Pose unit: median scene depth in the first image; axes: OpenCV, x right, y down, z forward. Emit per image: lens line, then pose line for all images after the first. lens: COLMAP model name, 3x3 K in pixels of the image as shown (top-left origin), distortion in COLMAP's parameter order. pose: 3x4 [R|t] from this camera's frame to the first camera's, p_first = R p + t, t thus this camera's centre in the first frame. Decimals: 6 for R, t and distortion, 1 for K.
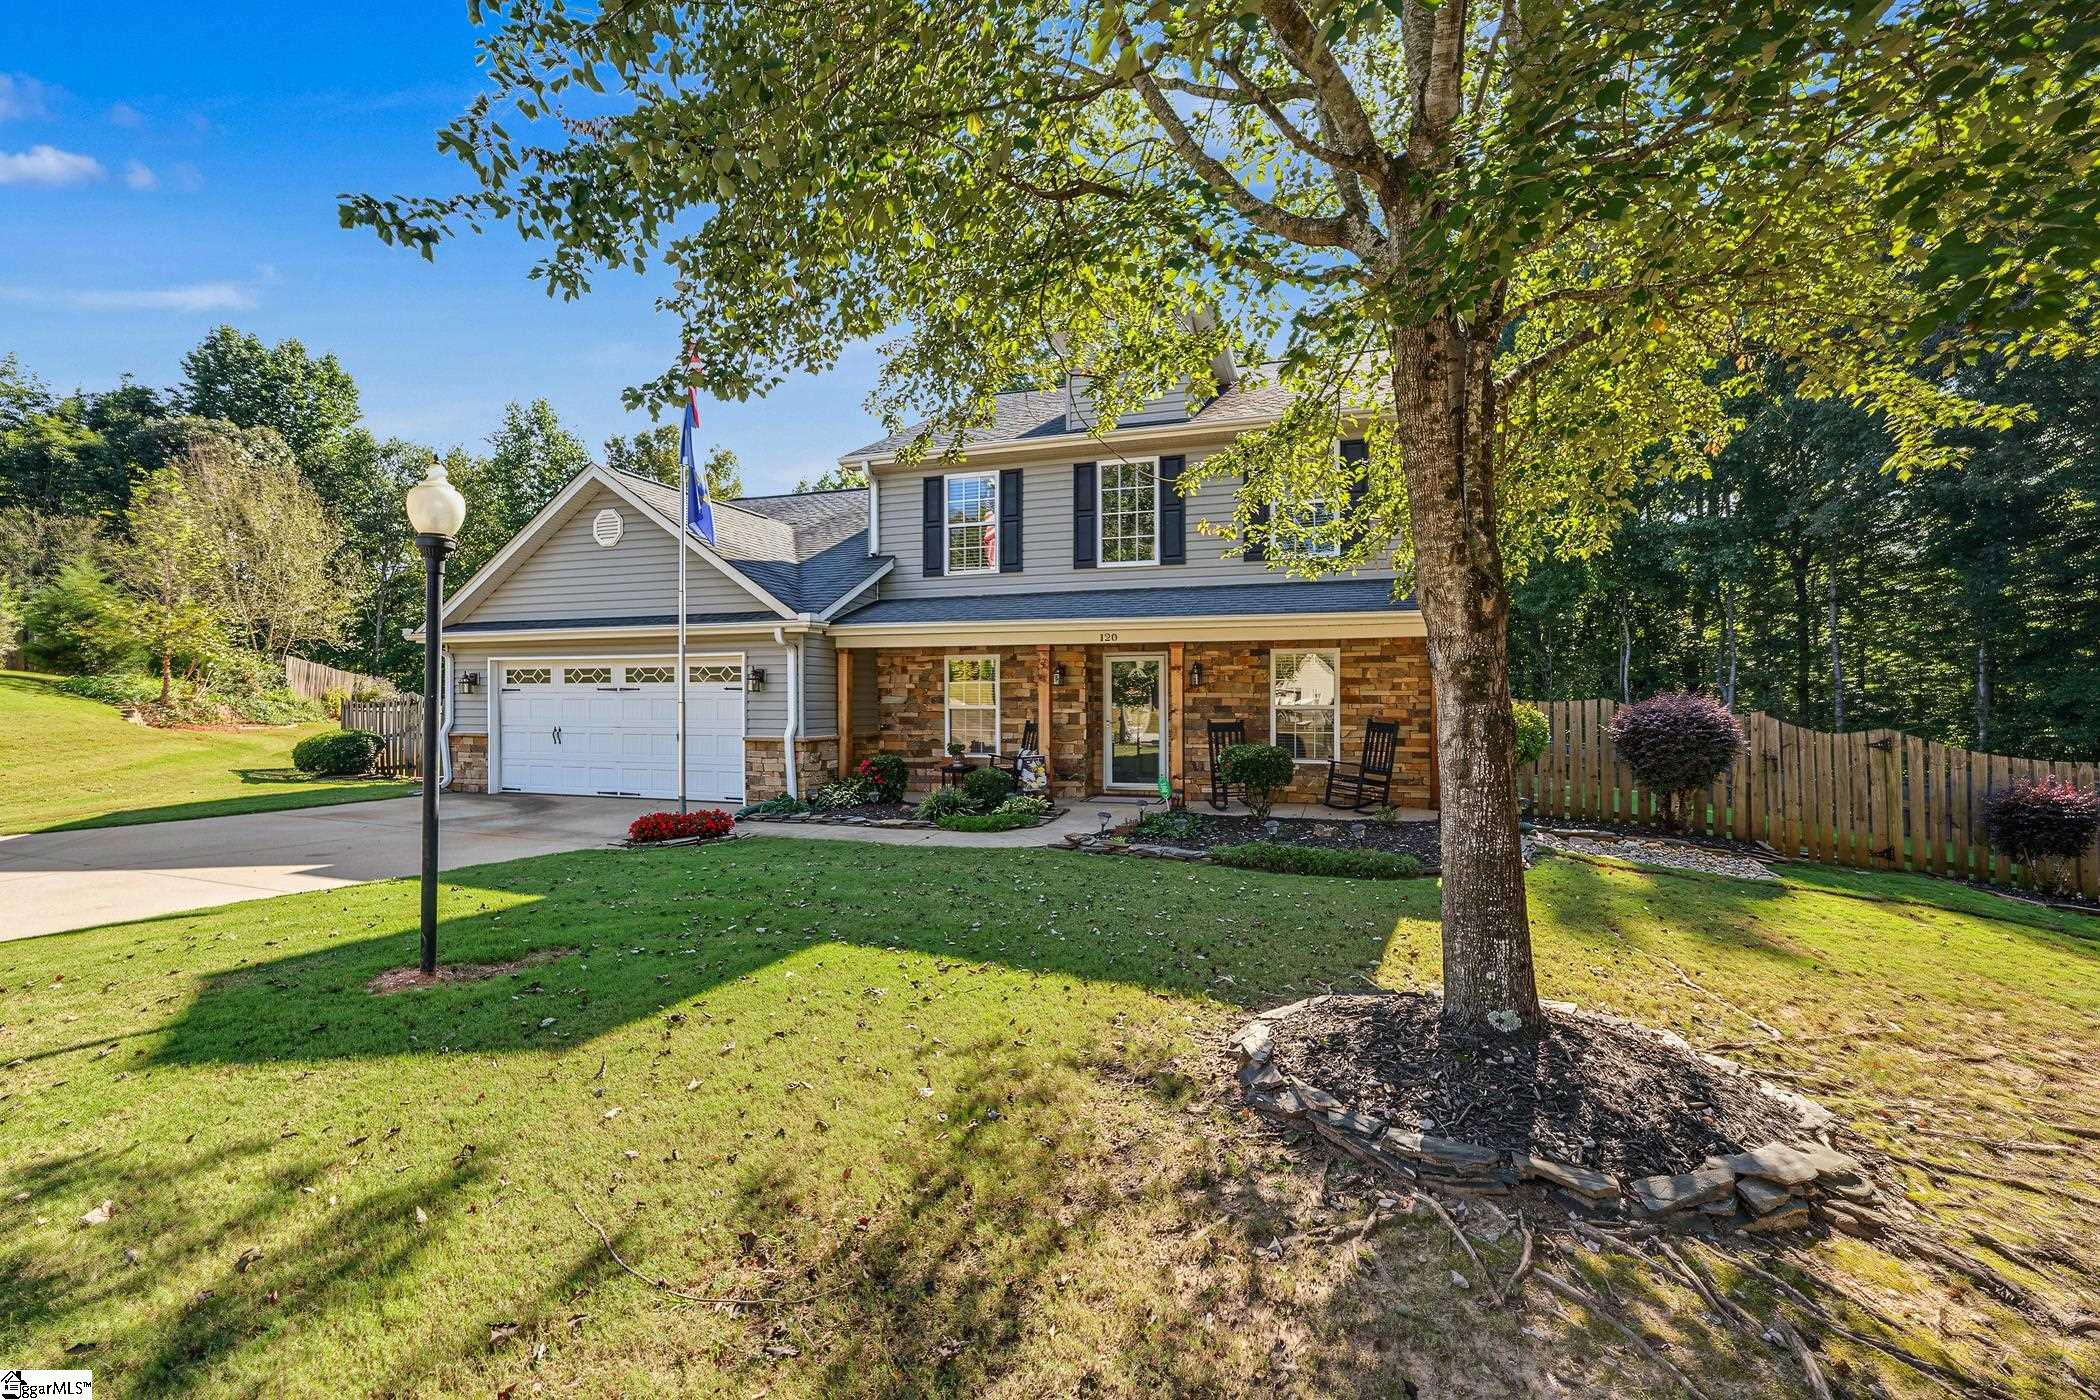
lens RADIAL K [[879.5, 0, 1044.9], [0, 879.5, 703.3], [0, 0, 1]] dist [-0.002457, 0.000436]
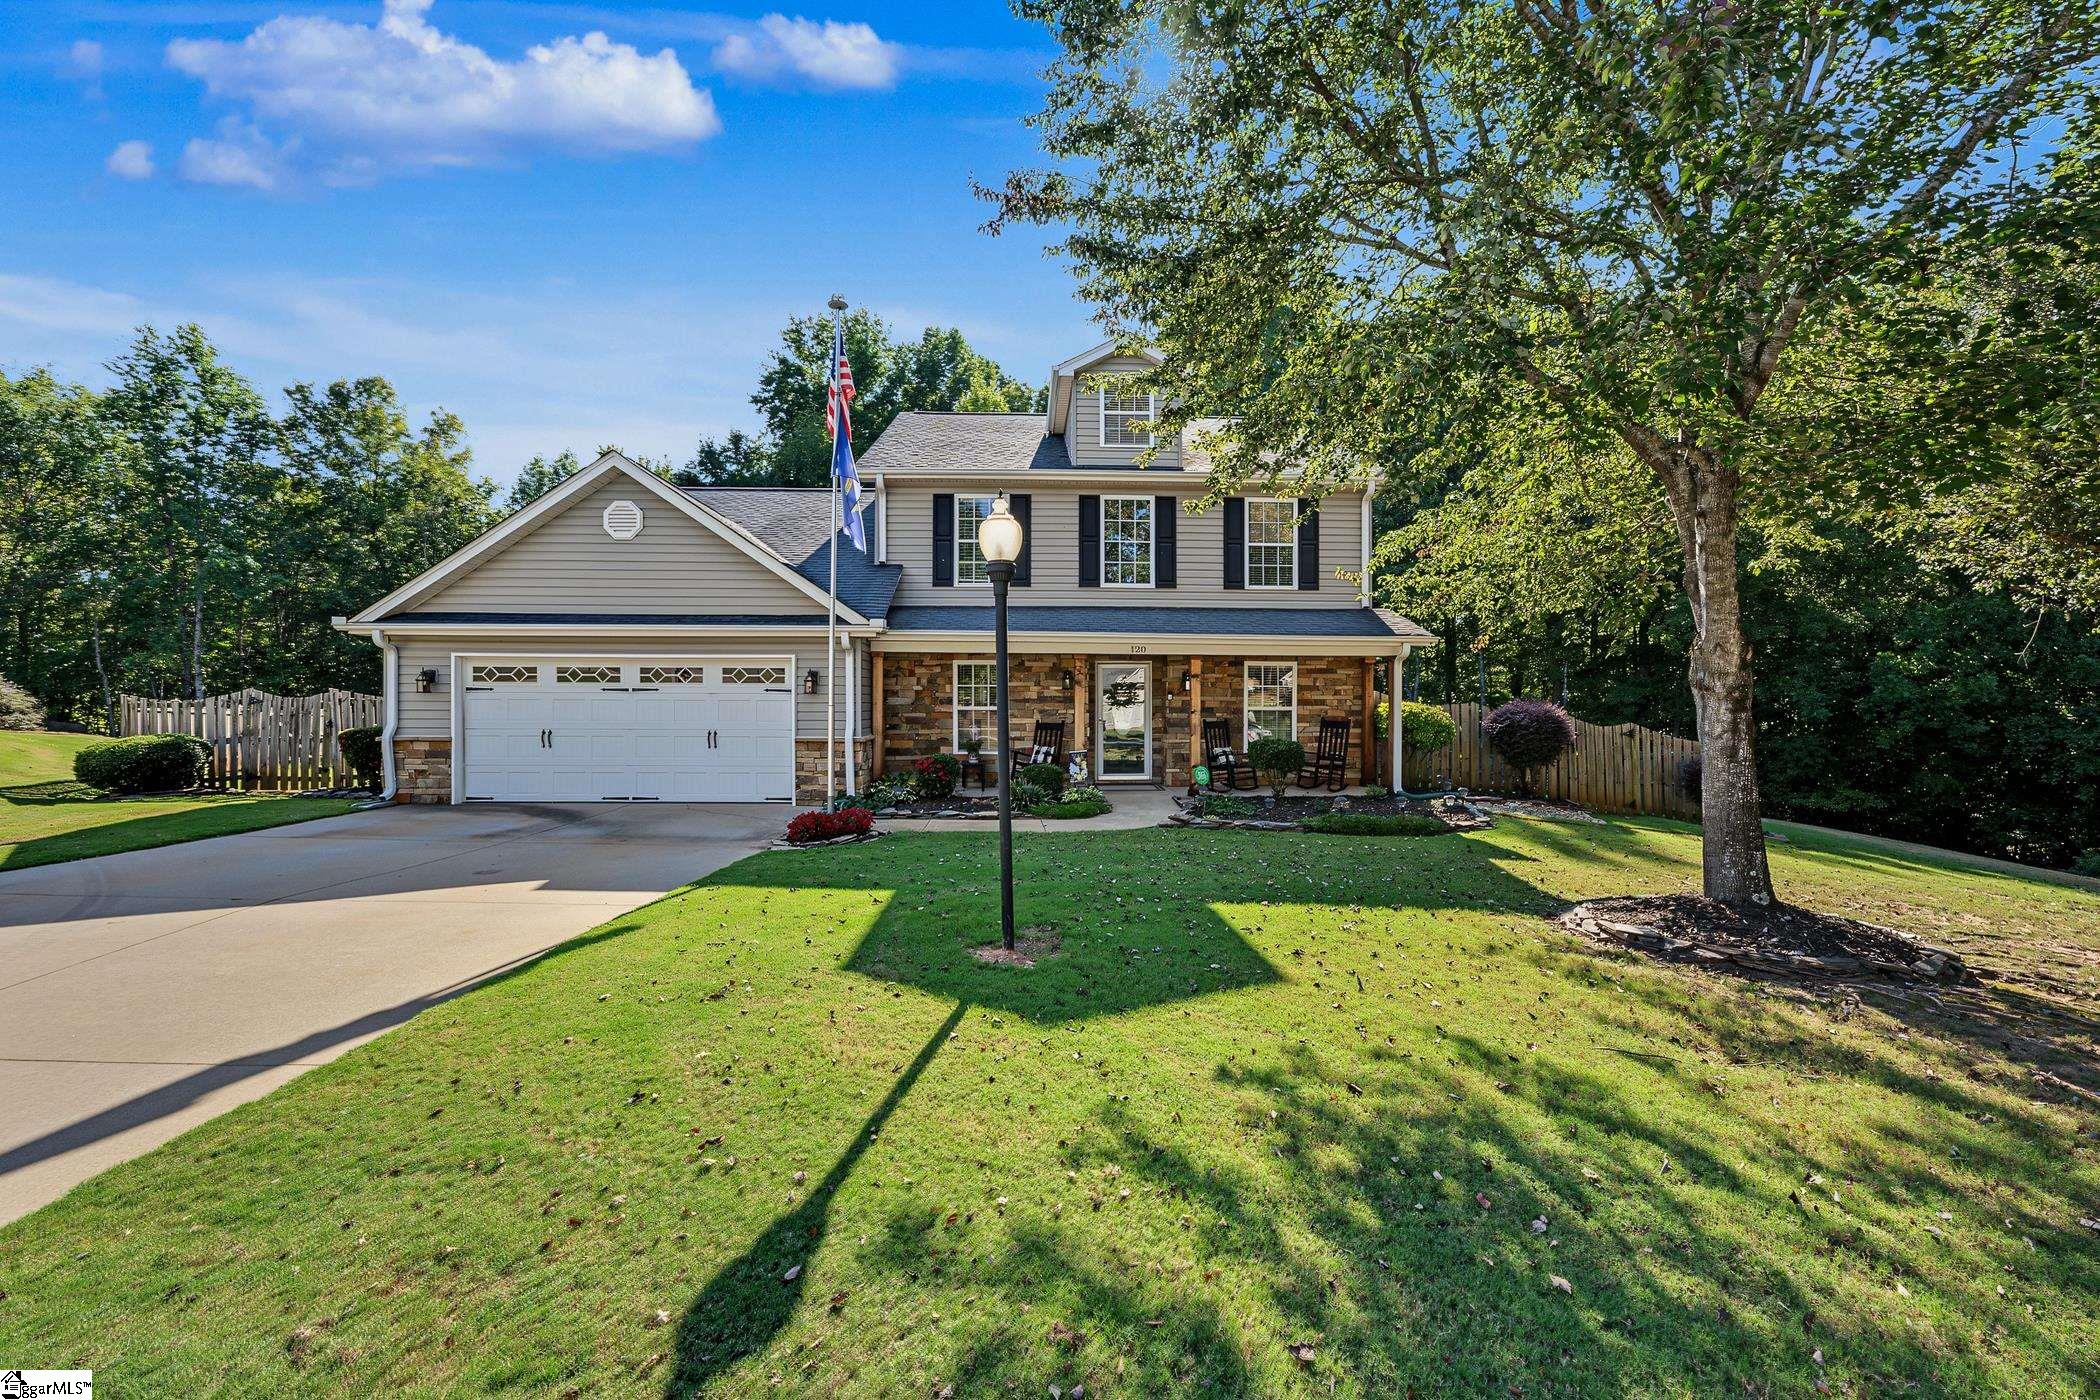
lens RADIAL K [[848.2, 0, 1047.4], [0, 848.2, 693.4], [0, 0, 1]] dist [-0.001280, -0.000044]
pose [[0.939238, 0.005780, 0.343217, -0.808273], [-0.003134, 0.999961, -0.008265, -0.011607], [-0.343251, 0.006687, 0.939220, -0.040222]]
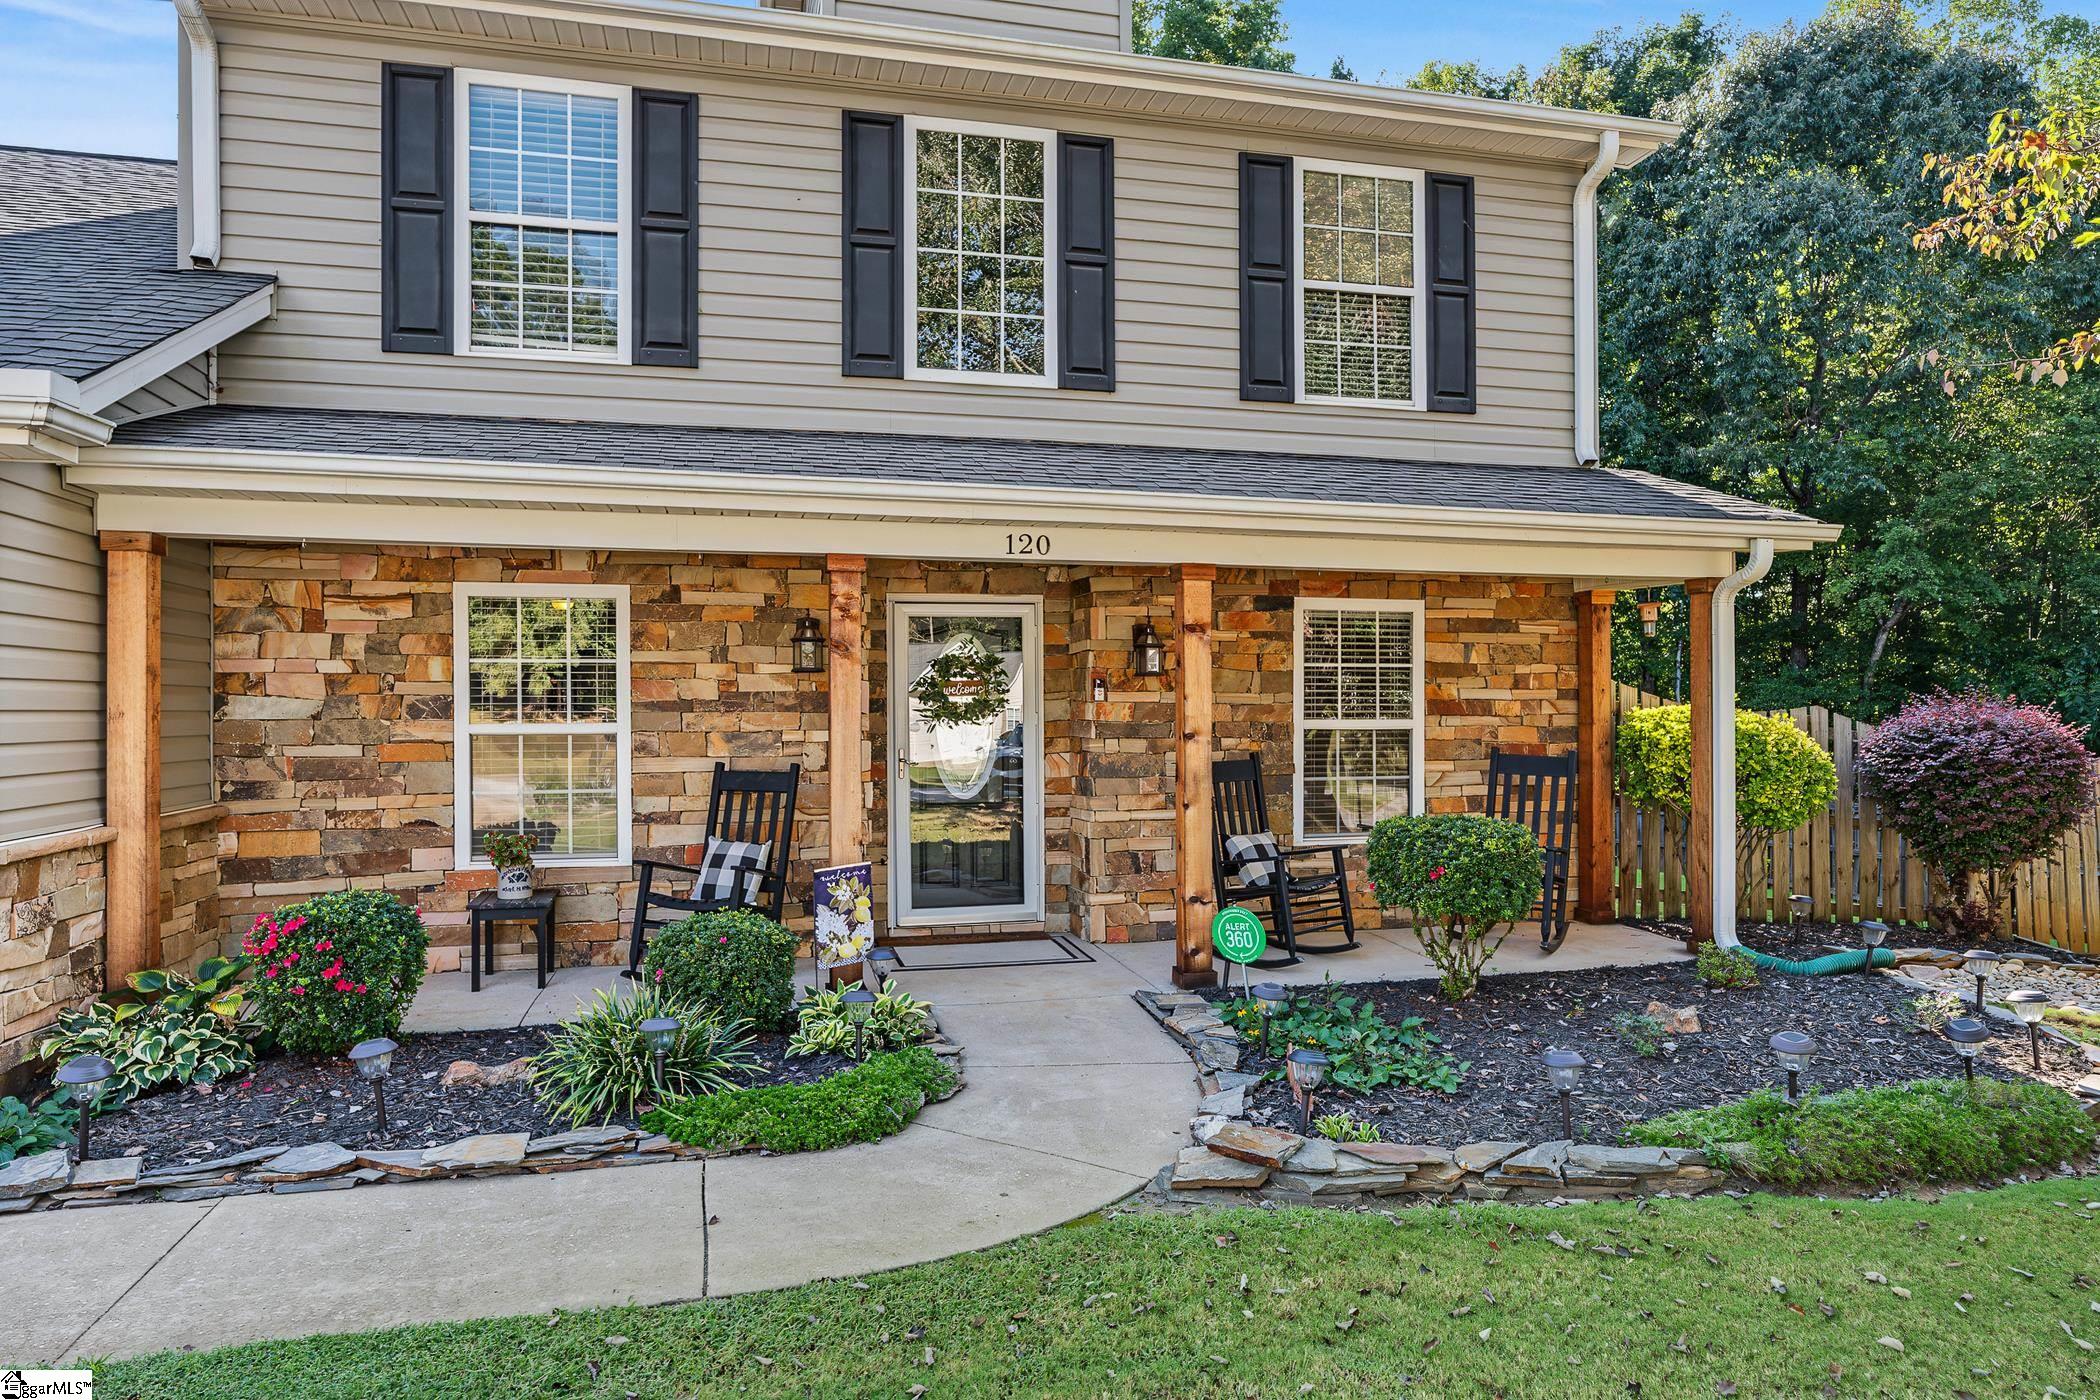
lens RADIAL K [[1319.3, 0, 1050.0], [0, 1319.3, 700.0], [0, 0, 1]] dist [-0.034688, 0.077863]
pose [[0.855750, 0.004081, 0.517373, -0.404195], [0.001699, 0.999941, -0.010697, -0.002165], [-0.517387, 0.010034, 0.855693, 0.950765]]
